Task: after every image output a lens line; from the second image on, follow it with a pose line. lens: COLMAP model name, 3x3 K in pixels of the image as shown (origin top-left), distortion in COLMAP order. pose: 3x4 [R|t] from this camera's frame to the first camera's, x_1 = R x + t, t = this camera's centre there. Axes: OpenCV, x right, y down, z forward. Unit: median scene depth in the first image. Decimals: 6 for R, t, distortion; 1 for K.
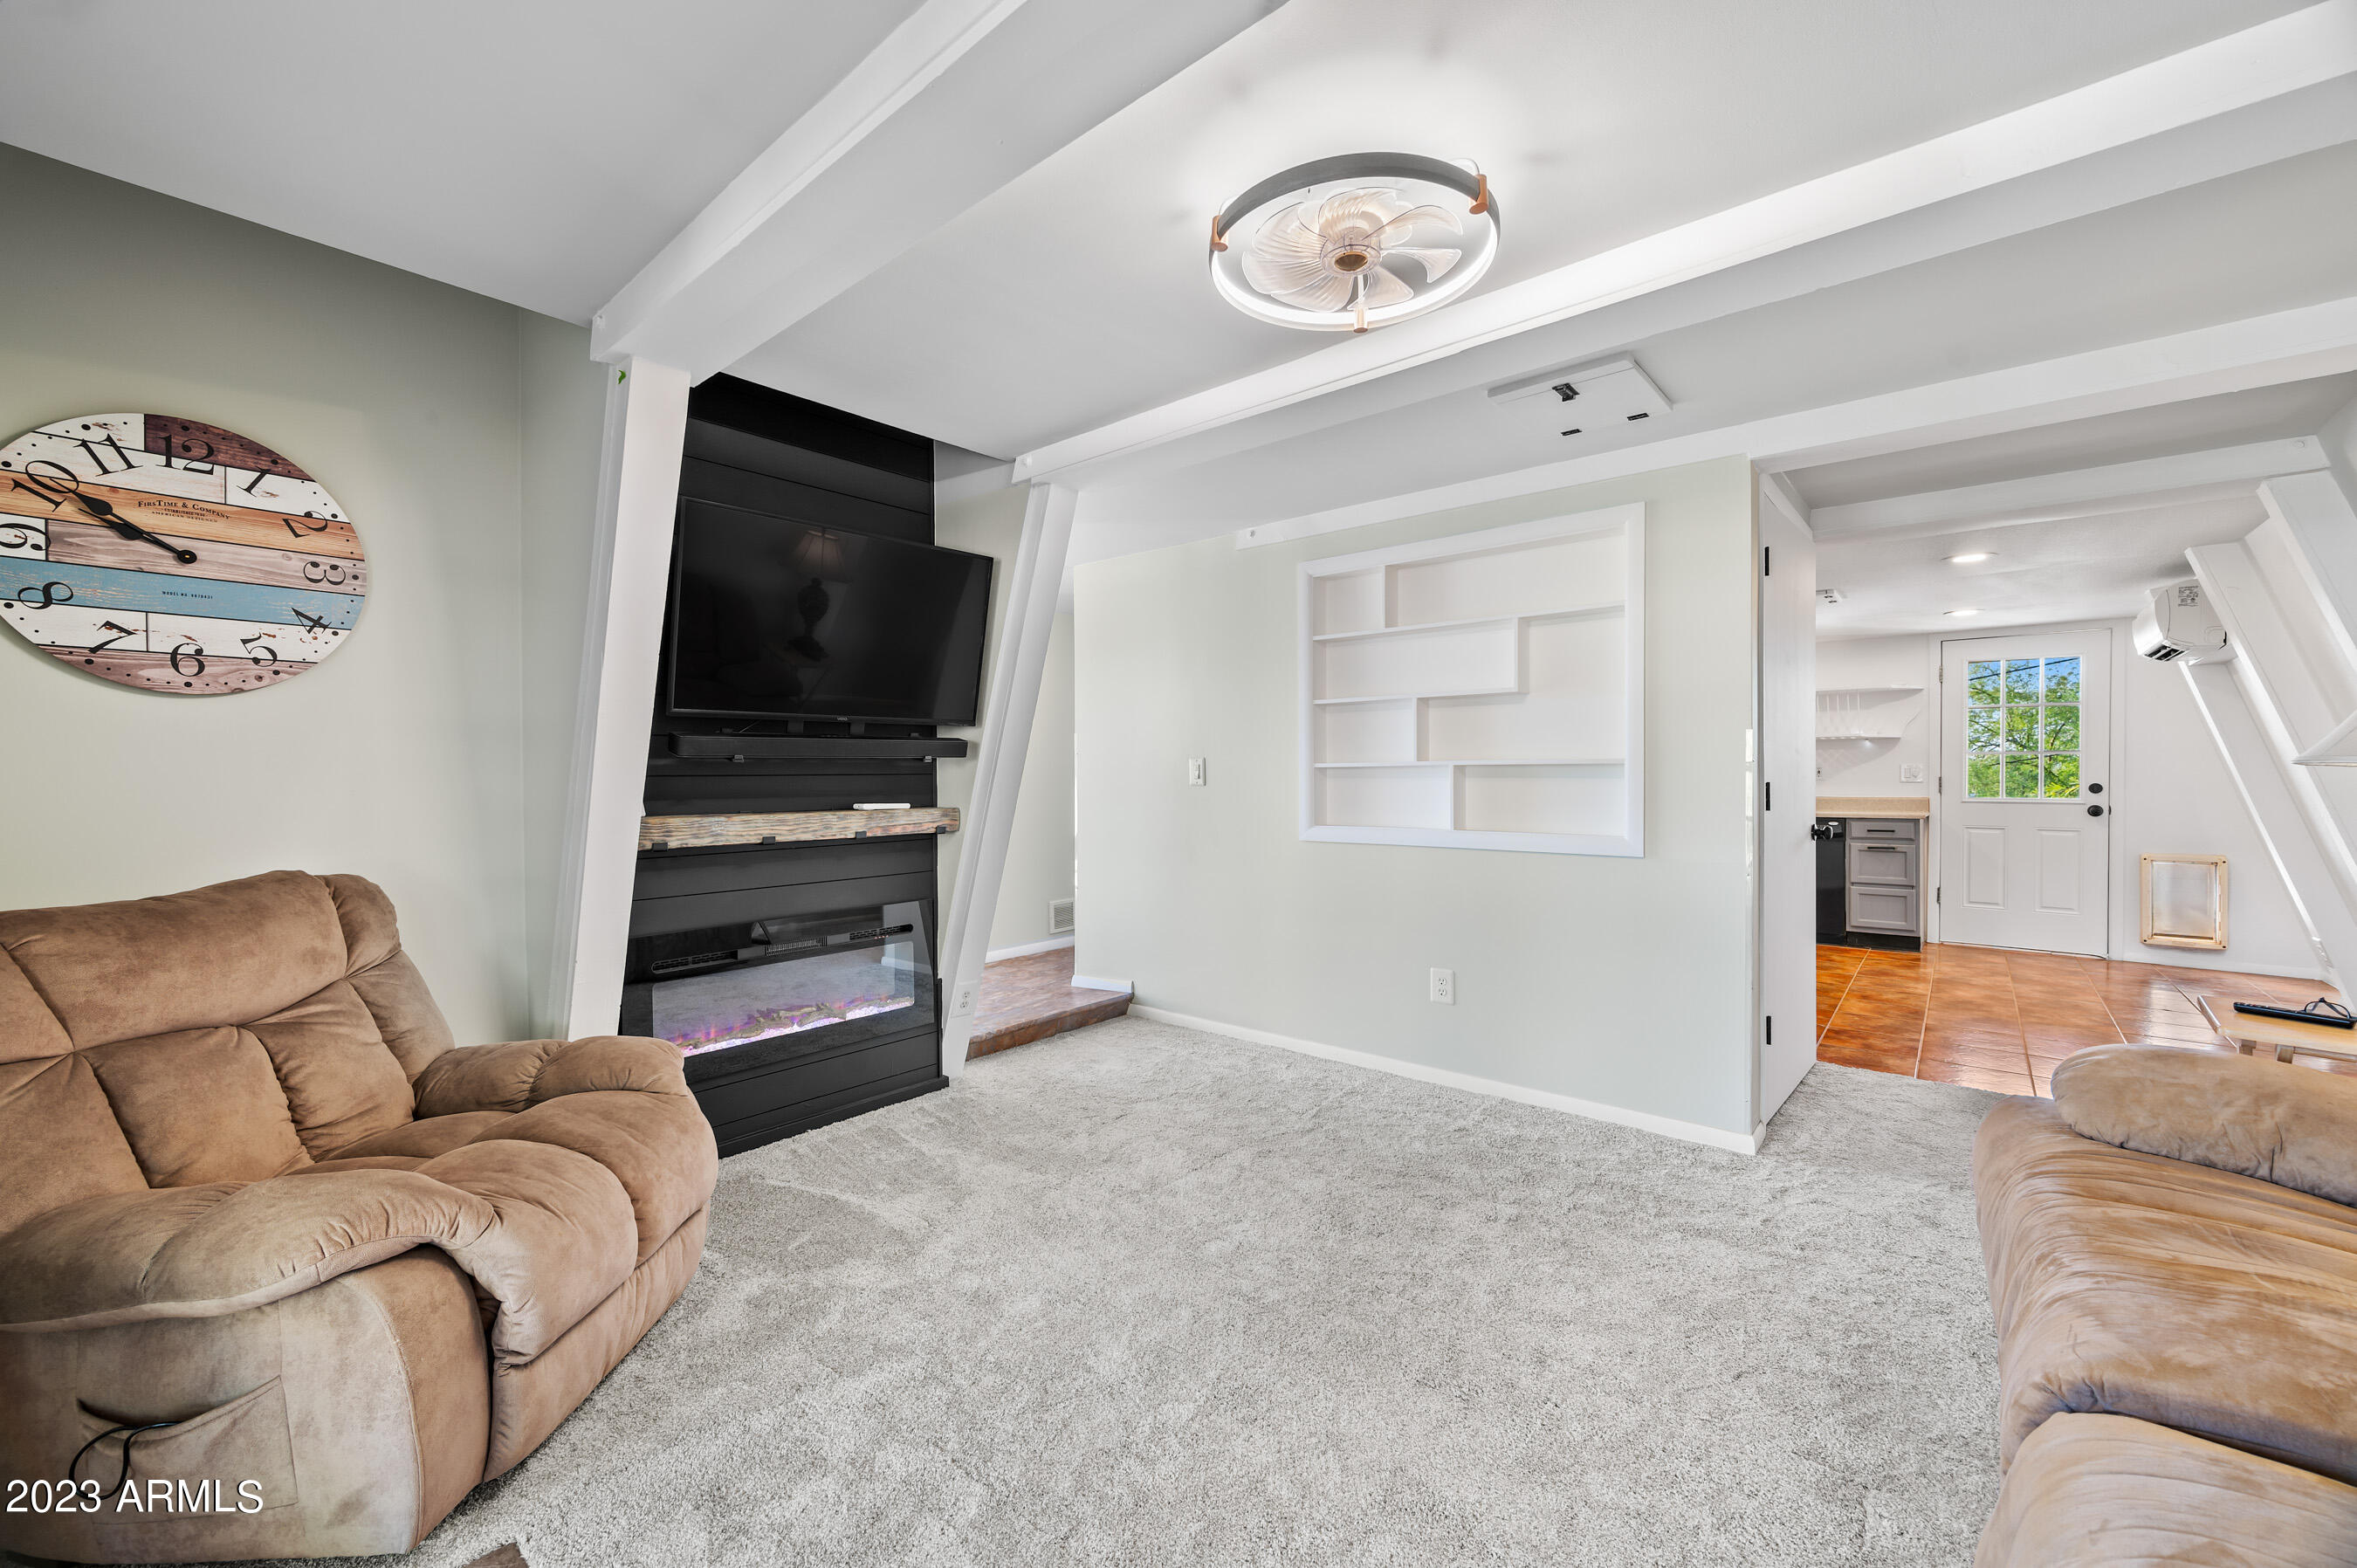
lens RADIAL K [[935.7, 0, 1185.5], [0, 935.7, 779.4], [0, 0, 1]] dist [-0.001684, -0.000118]
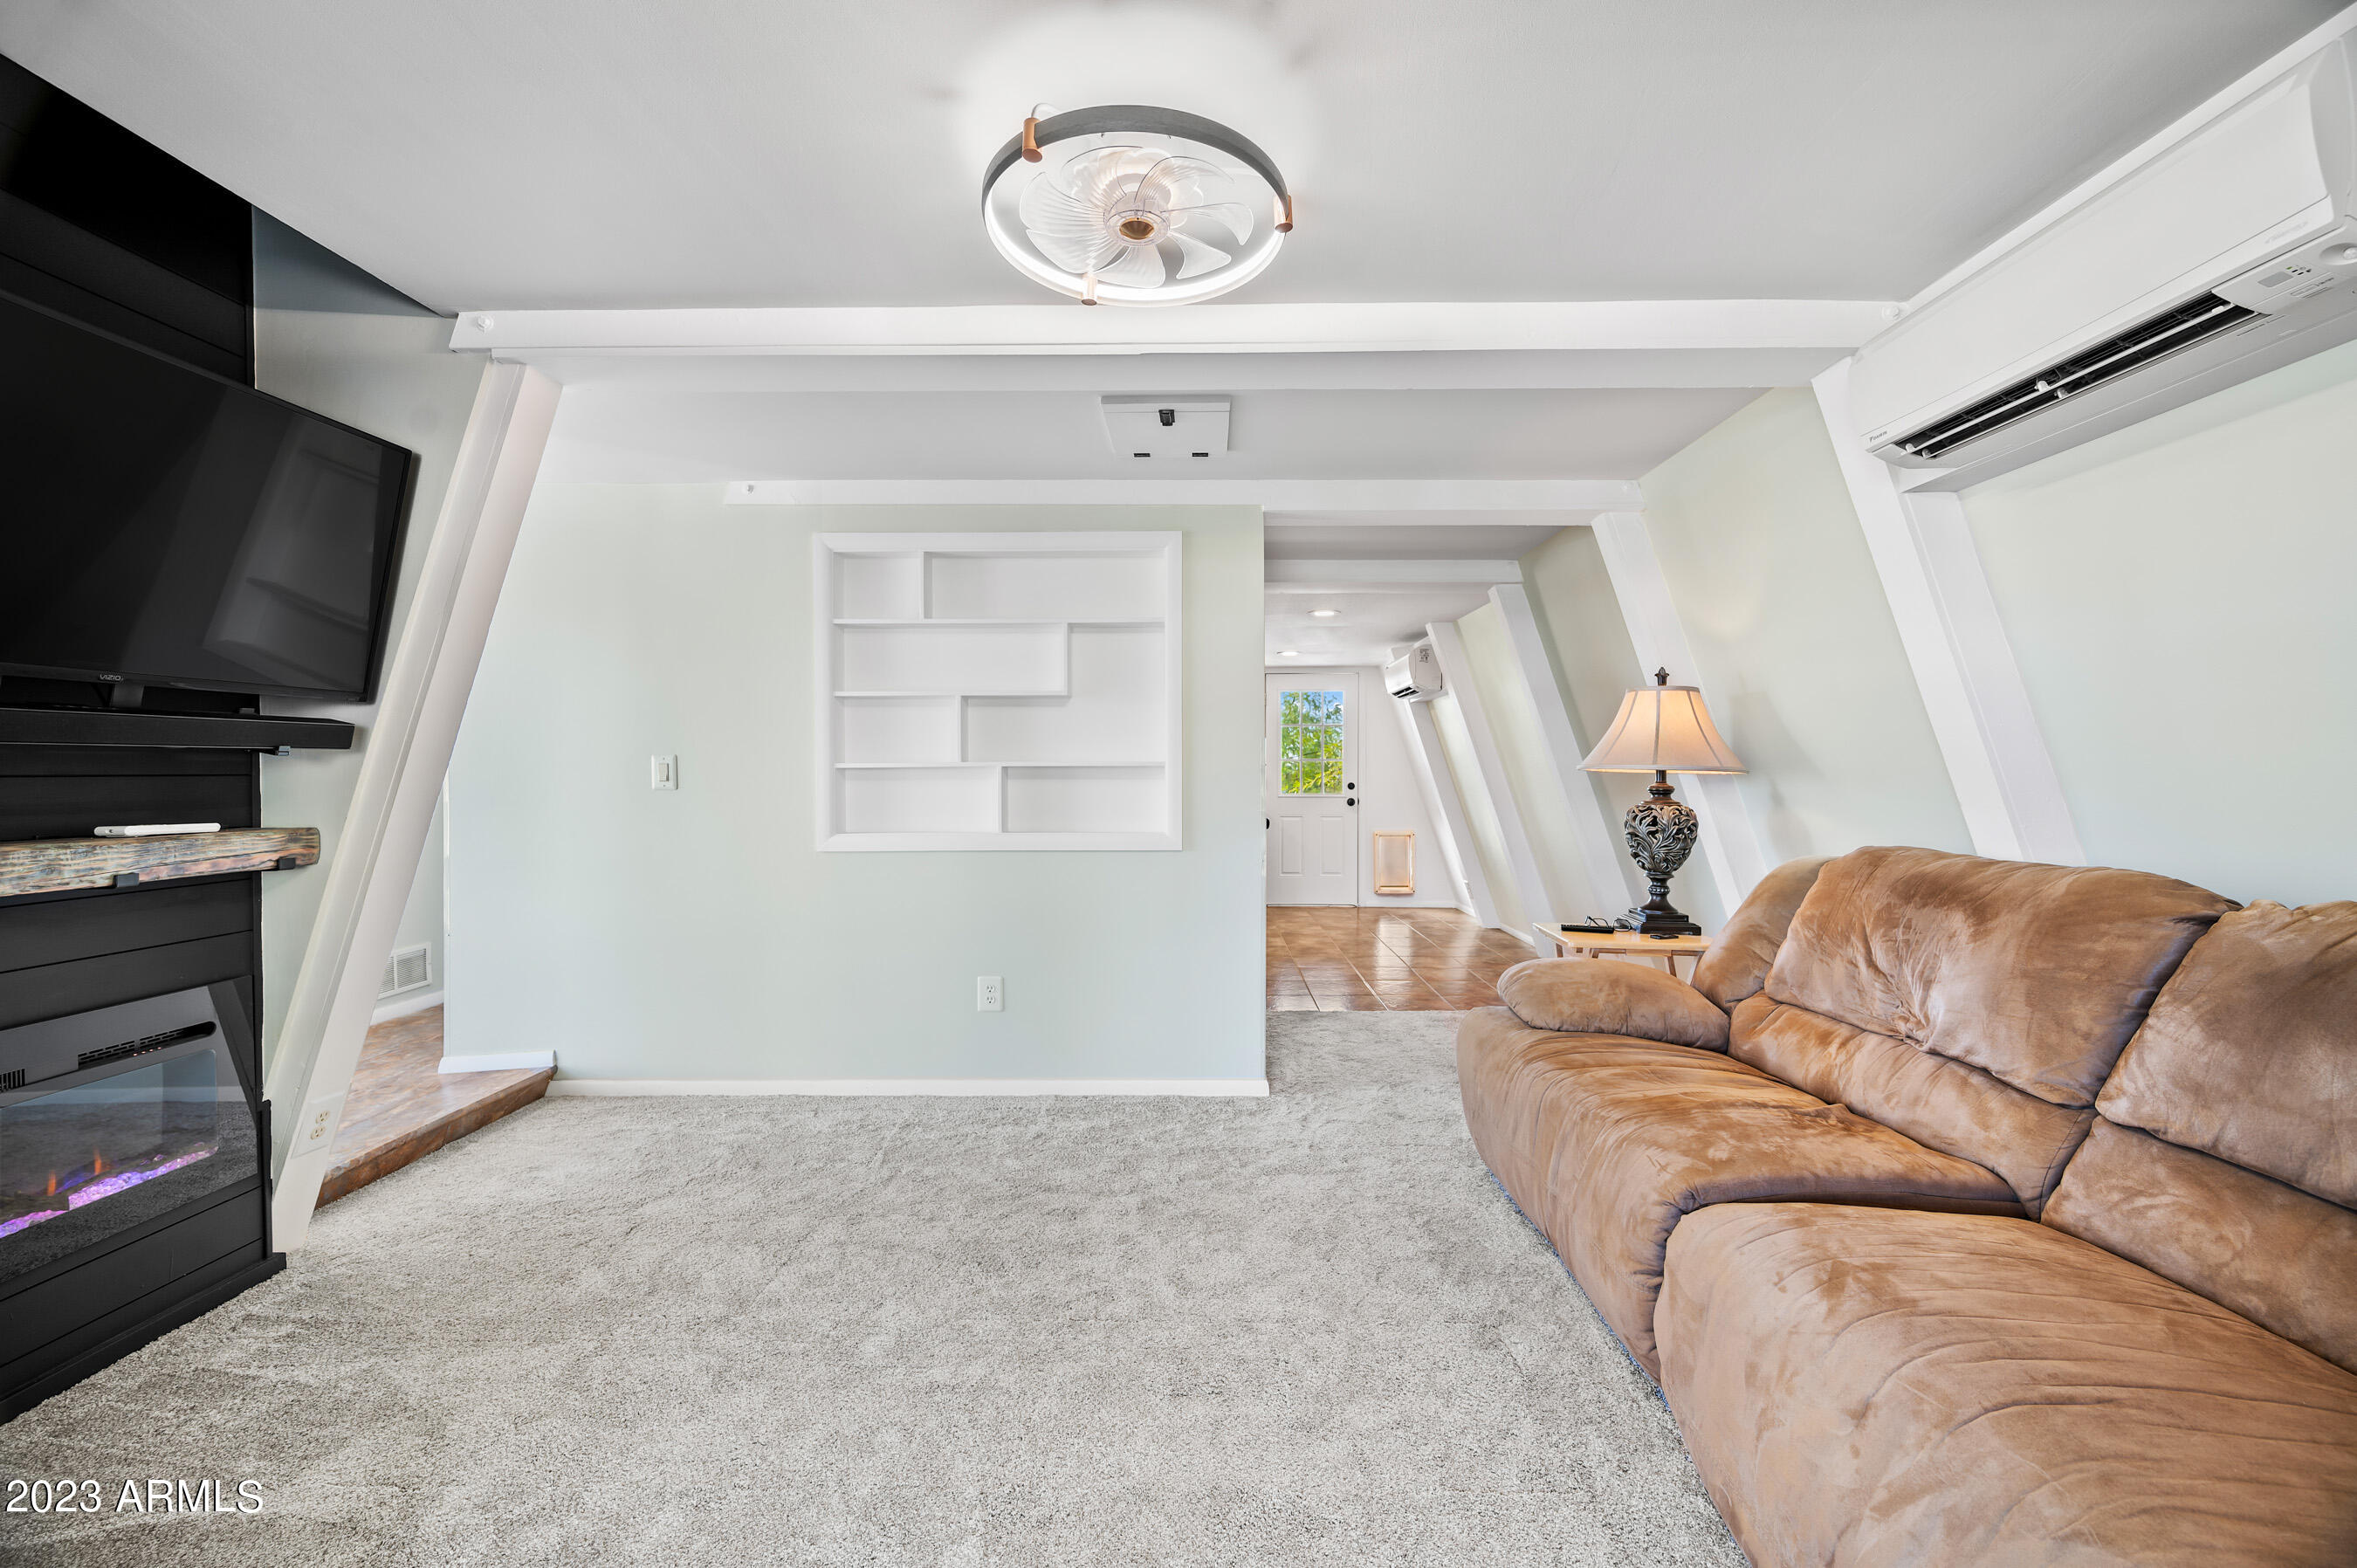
lens RADIAL K [[935.7, 0, 1185.5], [0, 935.7, 779.4], [0, 0, 1]] dist [-0.001684, -0.000118]
pose [[0.767481, -0.002104, 0.641068, -0.212185], [0.003214, 0.999995, -0.000565, -0.000554], [-0.641063, 0.002494, 0.767484, 0.137230]]
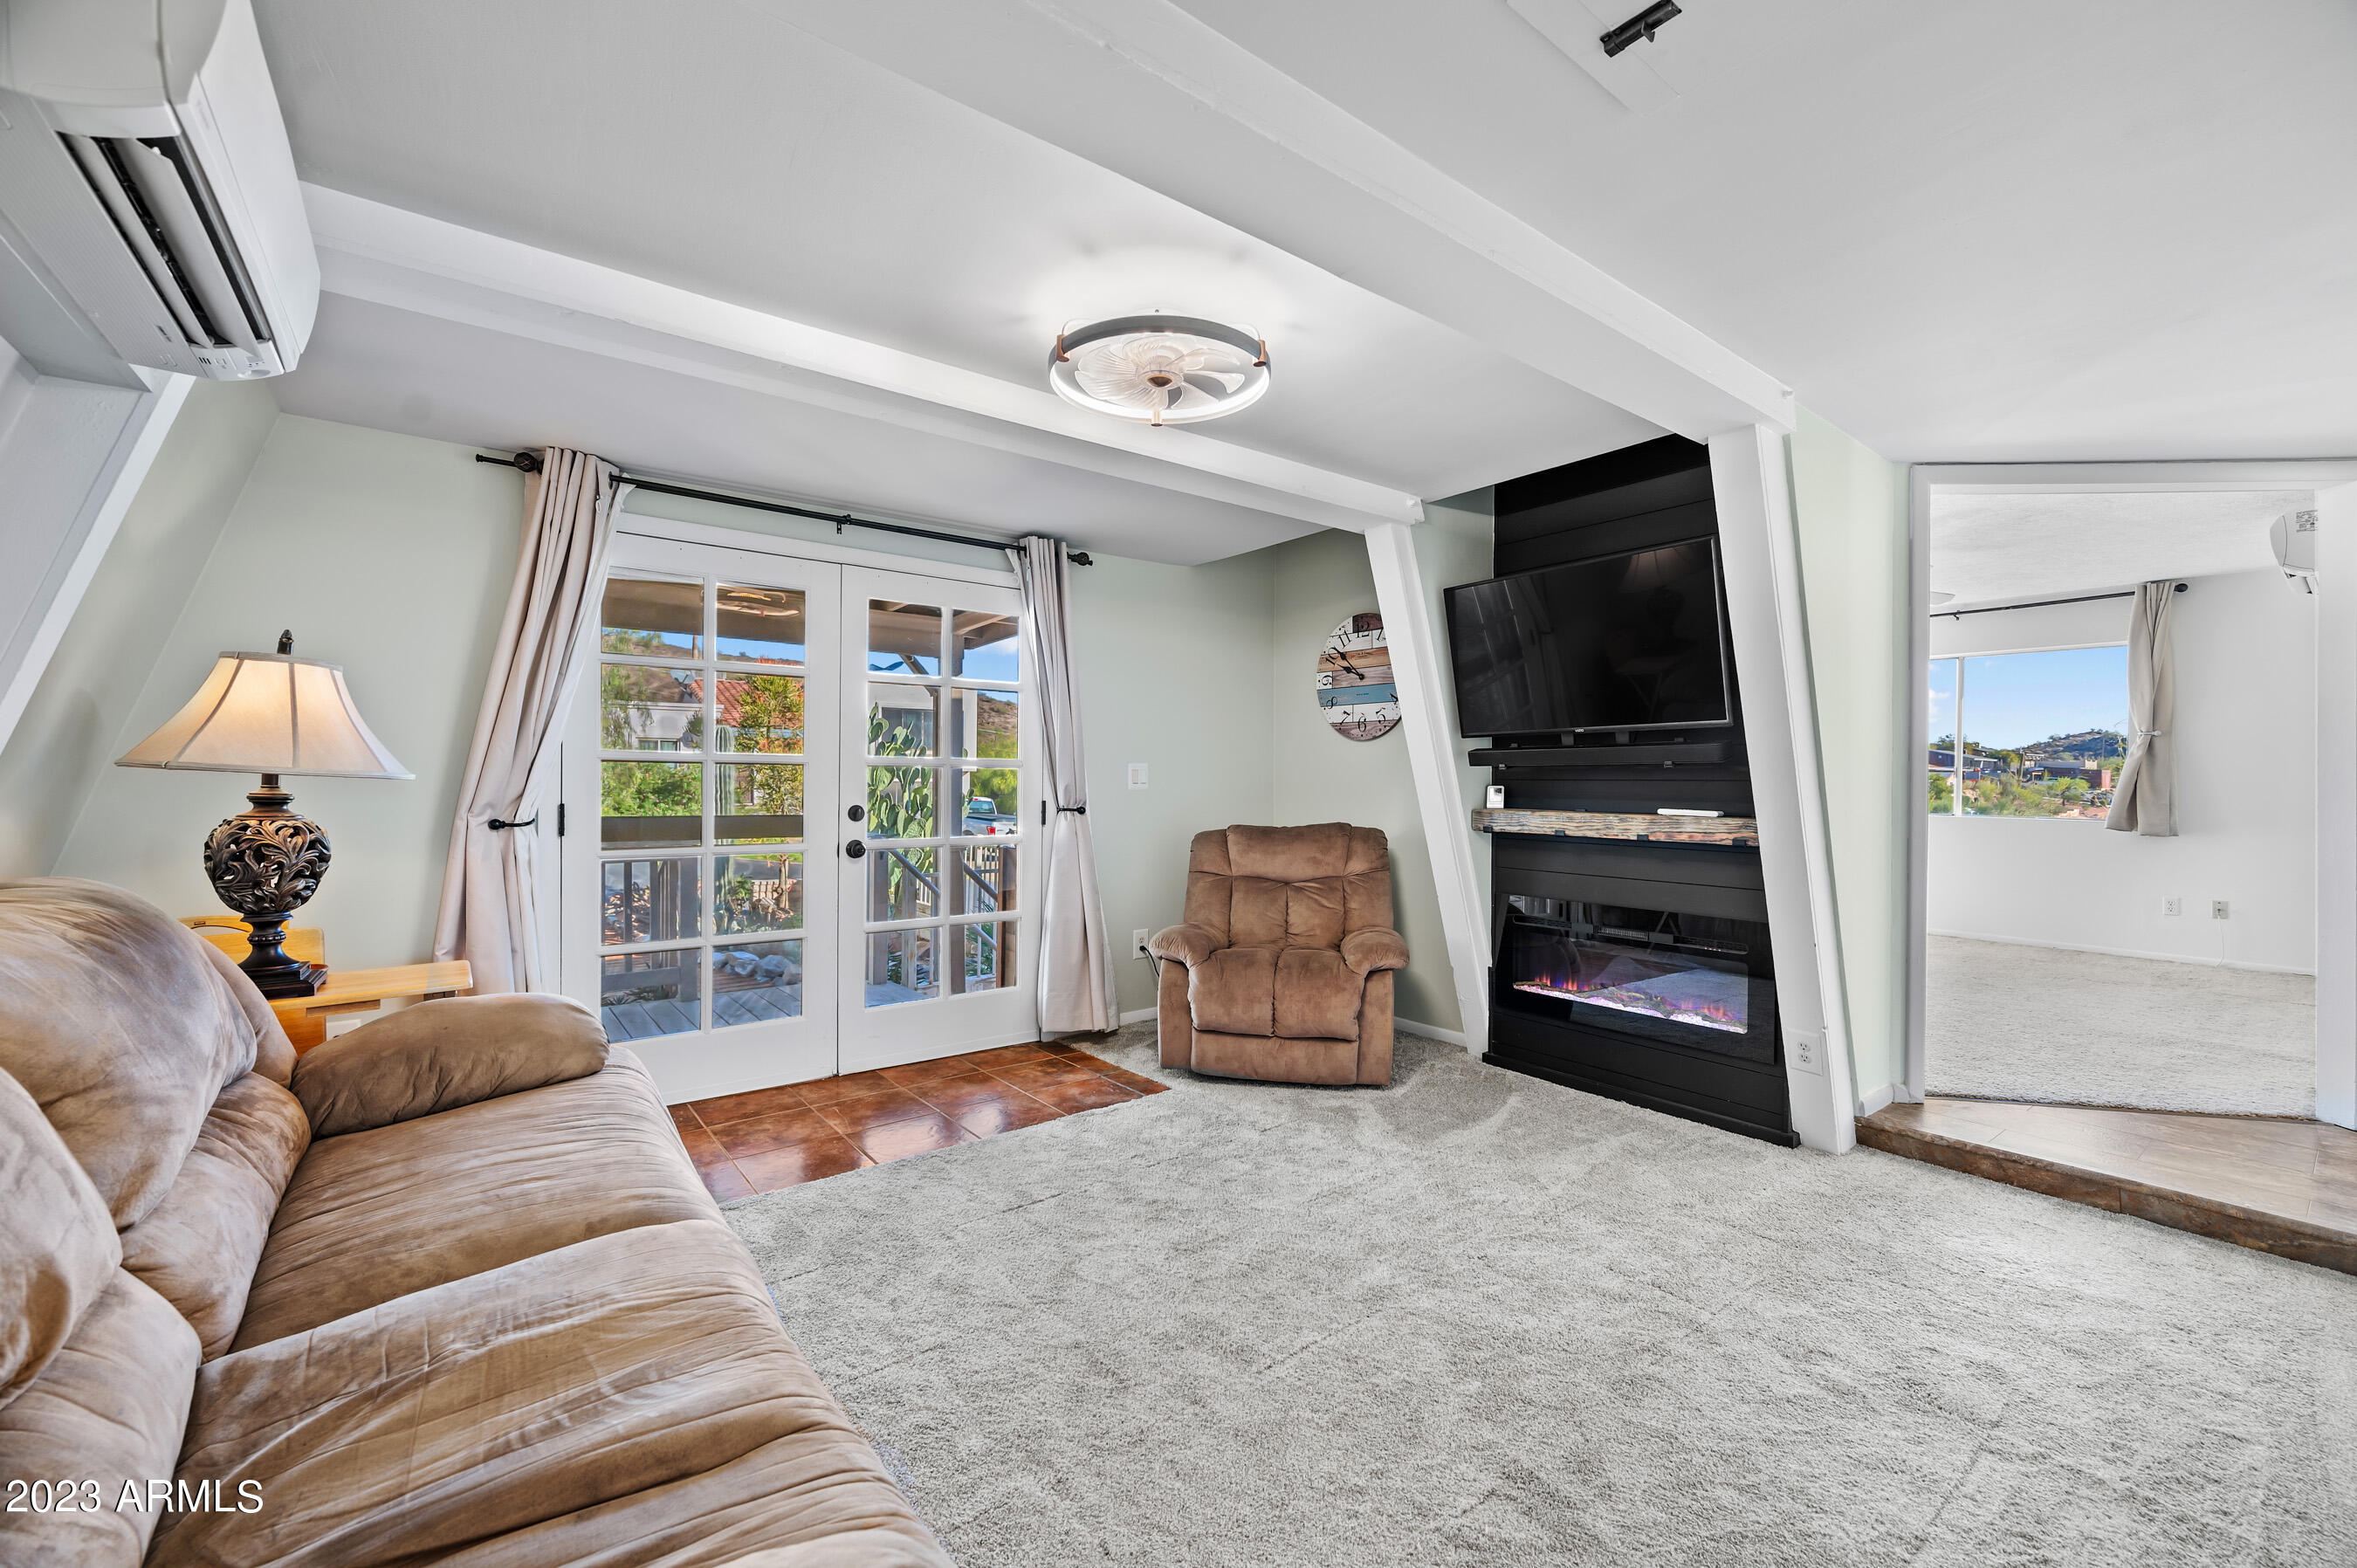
lens RADIAL K [[935.7, 0, 1185.5], [0, 935.7, 779.4], [0, 0, 1]] dist [-0.001684, -0.000118]
pose [[-0.198600, 0.003434, -0.980075, 0.772822], [-0.014223, 0.999878, 0.006386, -0.005442], [0.979977, 0.015208, -0.198527, 0.697678]]
